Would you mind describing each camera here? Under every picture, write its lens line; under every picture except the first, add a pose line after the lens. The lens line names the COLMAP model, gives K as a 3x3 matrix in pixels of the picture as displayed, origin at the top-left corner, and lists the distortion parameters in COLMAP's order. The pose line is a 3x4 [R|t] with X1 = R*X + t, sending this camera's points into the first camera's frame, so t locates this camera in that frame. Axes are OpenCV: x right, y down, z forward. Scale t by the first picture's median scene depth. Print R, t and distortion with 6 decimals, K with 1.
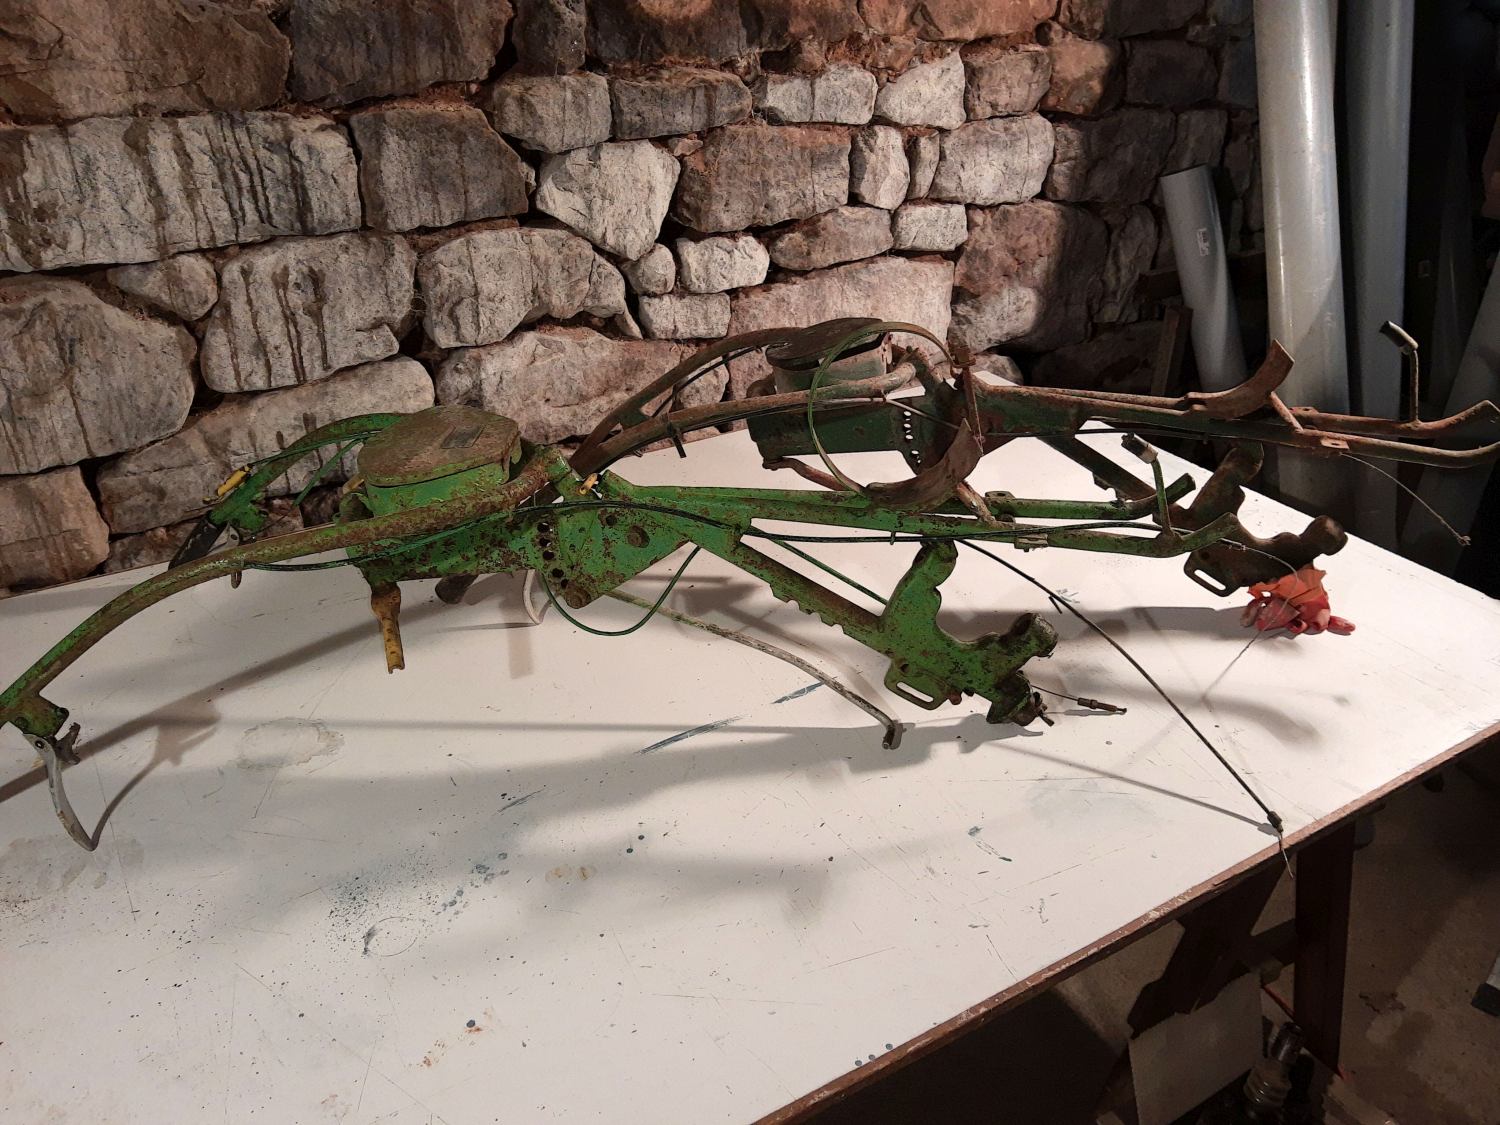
lens RADIAL K [[1187.8, 0, 738.8], [0, 1187.8, 566.3], [0, 0, 1]] dist [-0.034831, 0.052125]
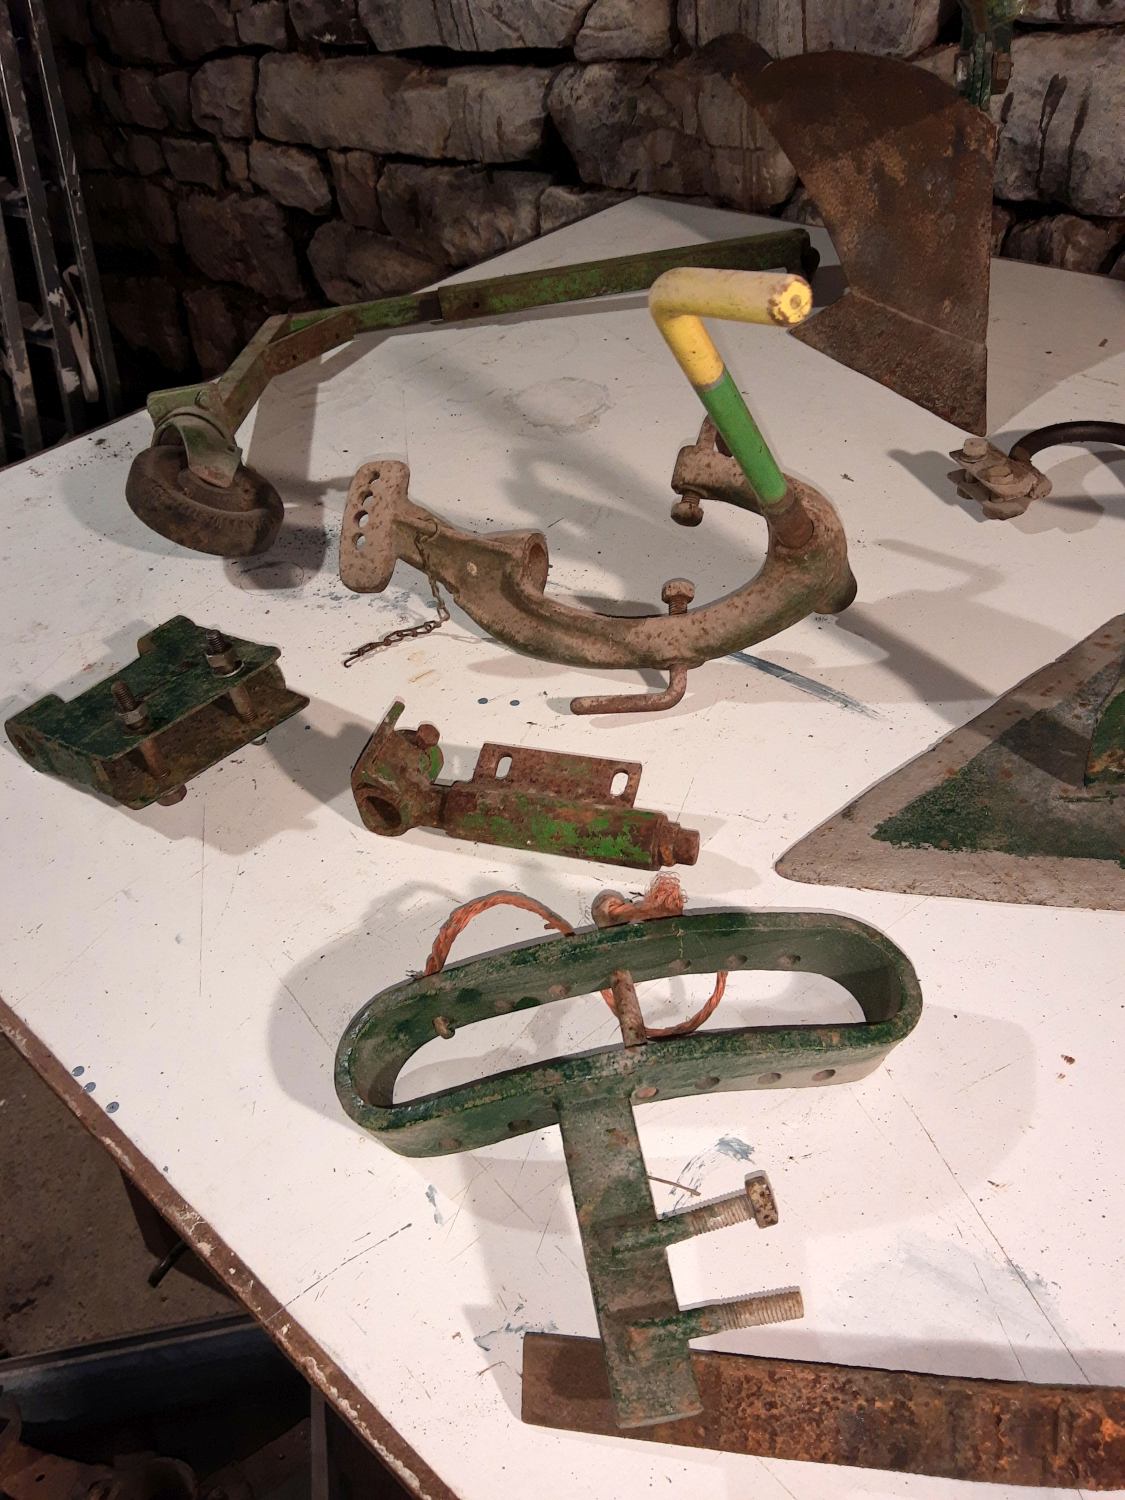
lens RADIAL K [[1186.0, 0, 554.5], [0, 1186.0, 738.0], [0, 0, 1]] dist [-0.003384, -0.000317]
pose [[0.281061, 0.599664, -0.749271, 0.289204], [-0.383955, 0.785798, 0.484871, -0.051538], [0.879536, 0.151408, 0.451102, 0.515684]]
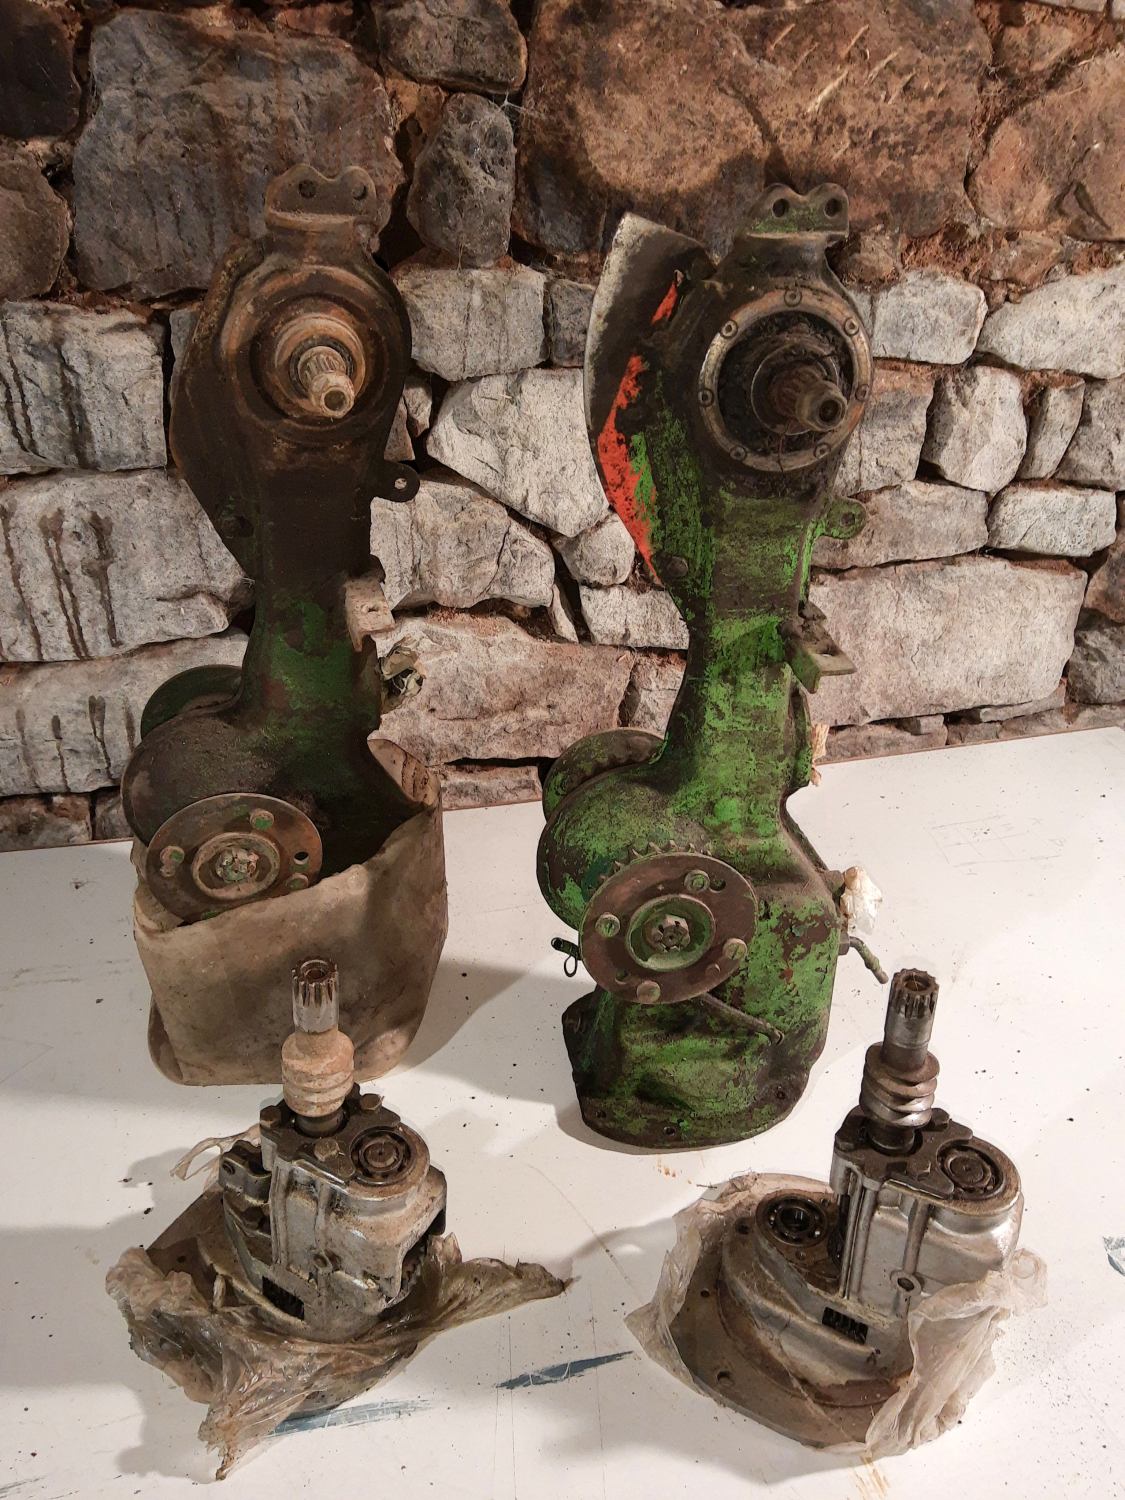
lens RADIAL K [[1175.7, 0, 556.3], [0, 1175.7, 744.6], [0, 0, 1]] dist [-0.029171, 0.039869]
pose [[0.942864, 0.164360, -0.289817, 0.141154], [-0.164309, 0.986100, 0.024687, -0.170740], [0.289846, 0.024343, 0.956764, 0.375897]]
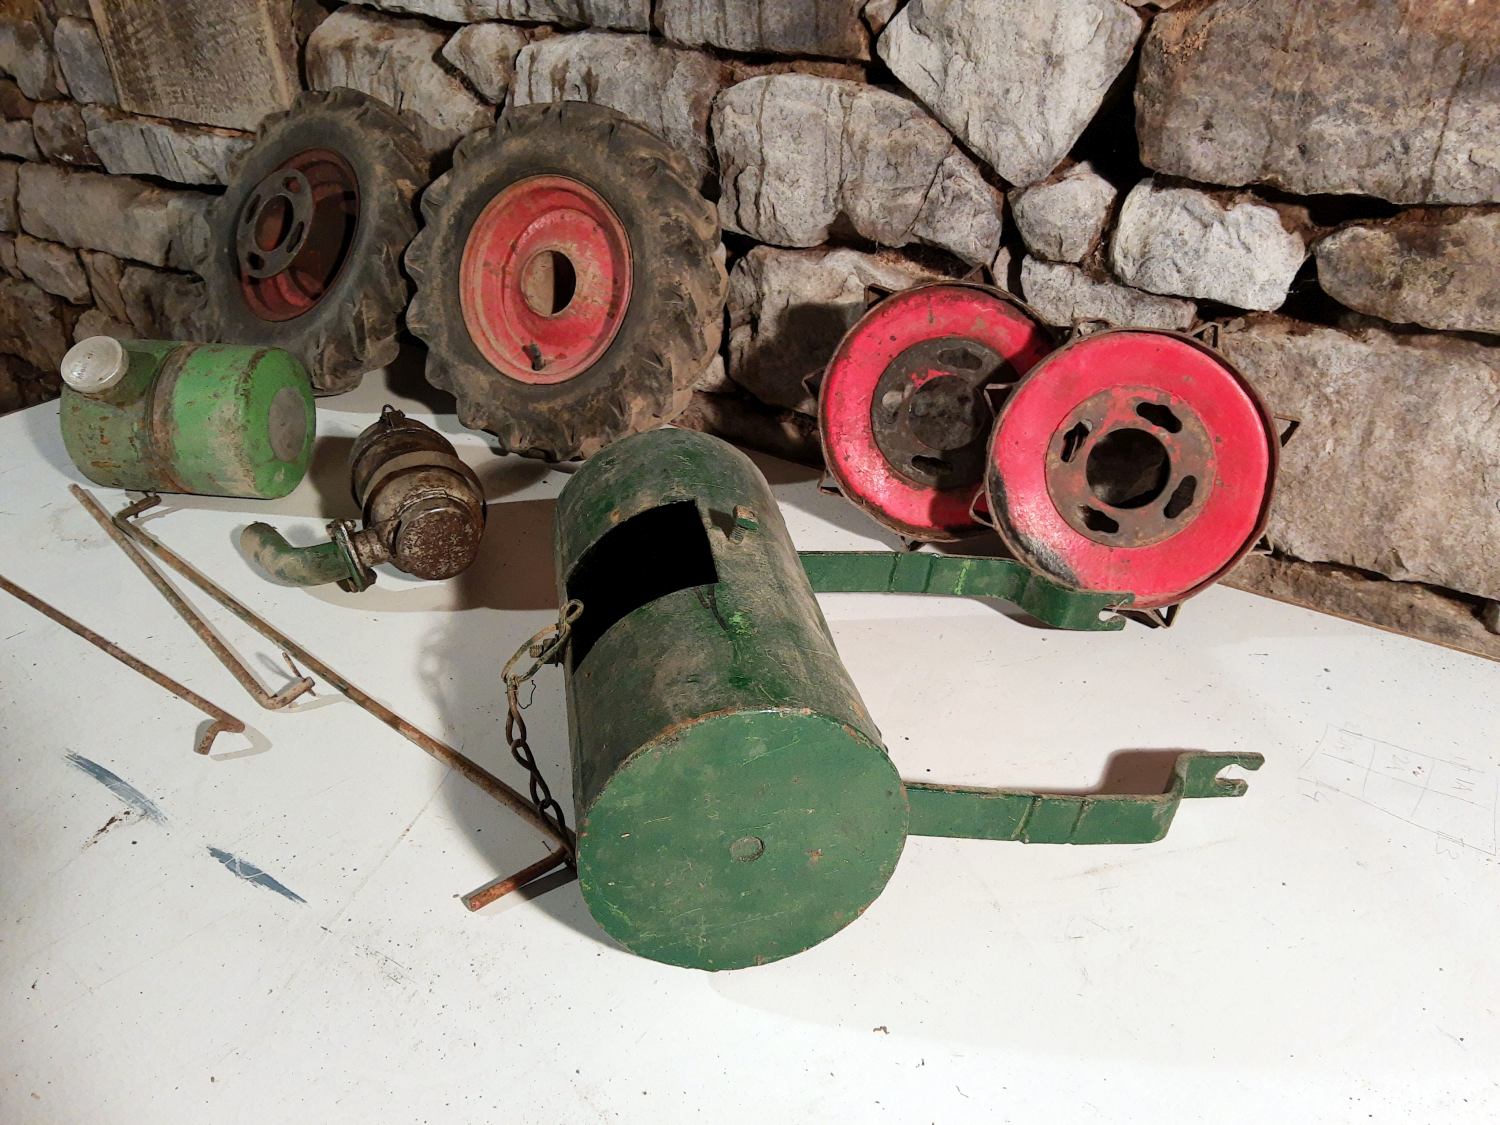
lens RADIAL K [[1182.0, 0, 750.2], [0, 1182.0, 565.4], [0, 0, 1]] dist [-0.035807, 0.037325]
pose [[0.413929, 0.467522, -0.781080, 0.427558], [-0.443092, 0.853009, 0.275762, -0.227025], [0.795194, 0.231944, 0.560240, 0.704149]]
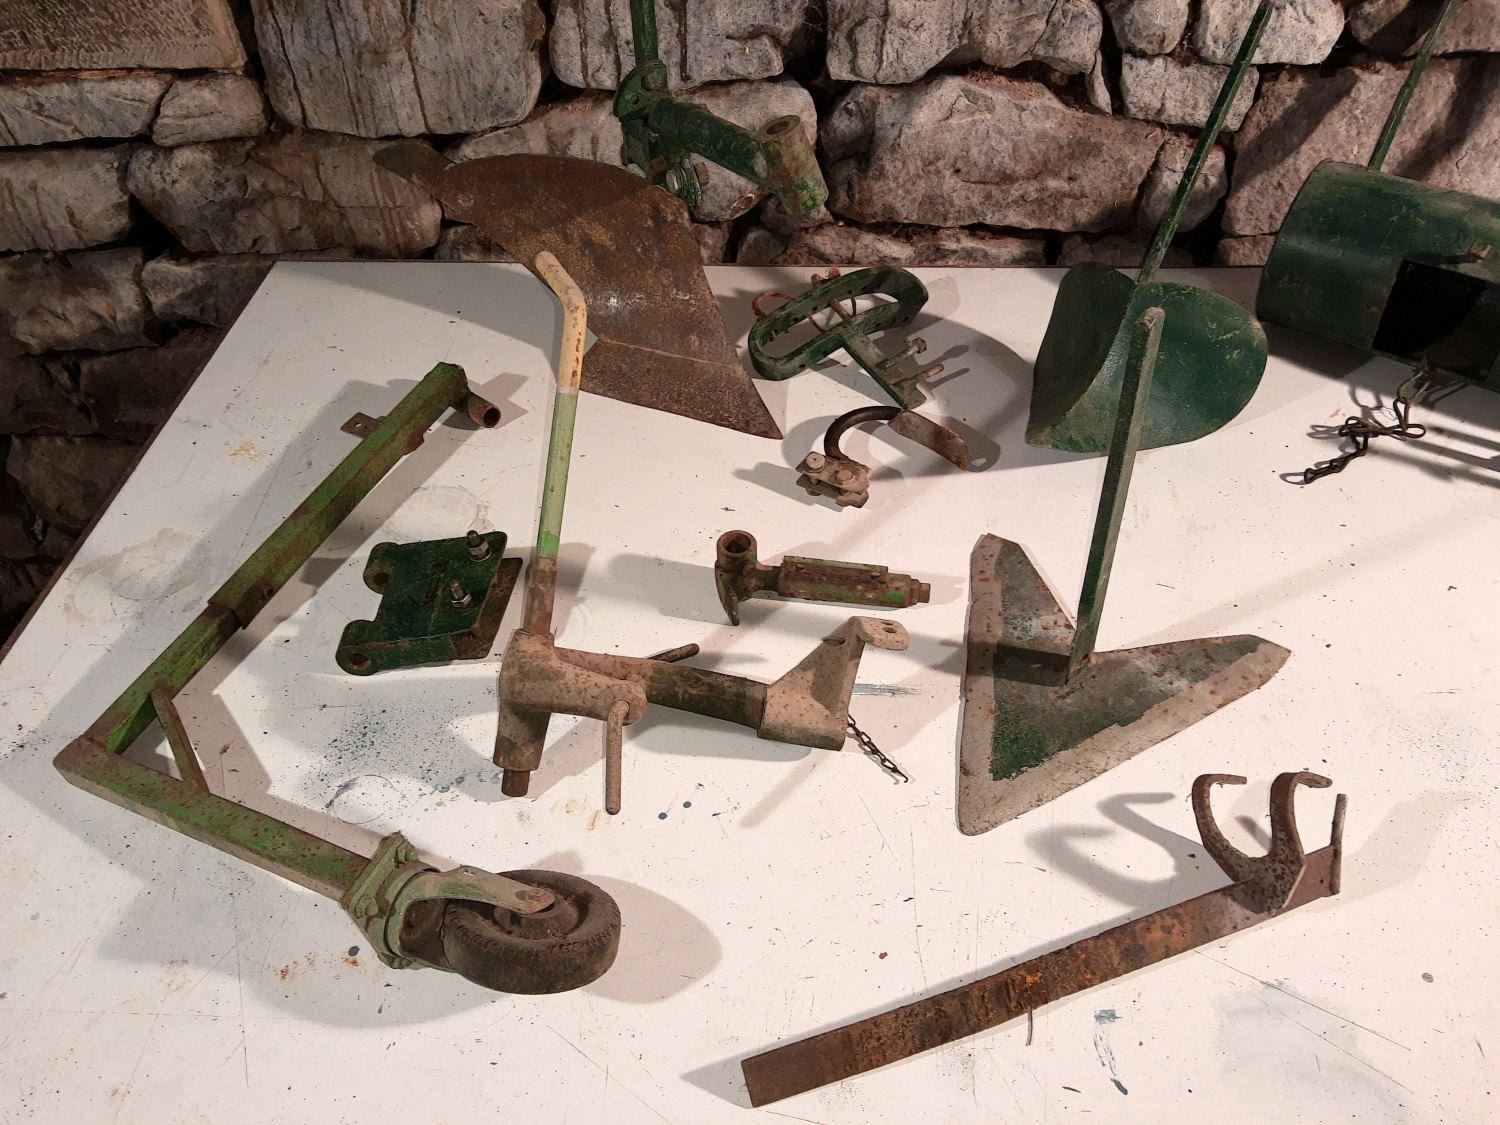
lens RADIAL K [[1182.8, 0, 744.9], [0, 1182.8, 561.7], [0, 0, 1]] dist [-0.004908, 0.003170]
pose [[0.839106, 0.359380, -0.408348, 0.146907], [-0.252461, 0.922225, 0.292857, -0.109719], [0.481835, -0.142646, 0.864573, 0.259953]]
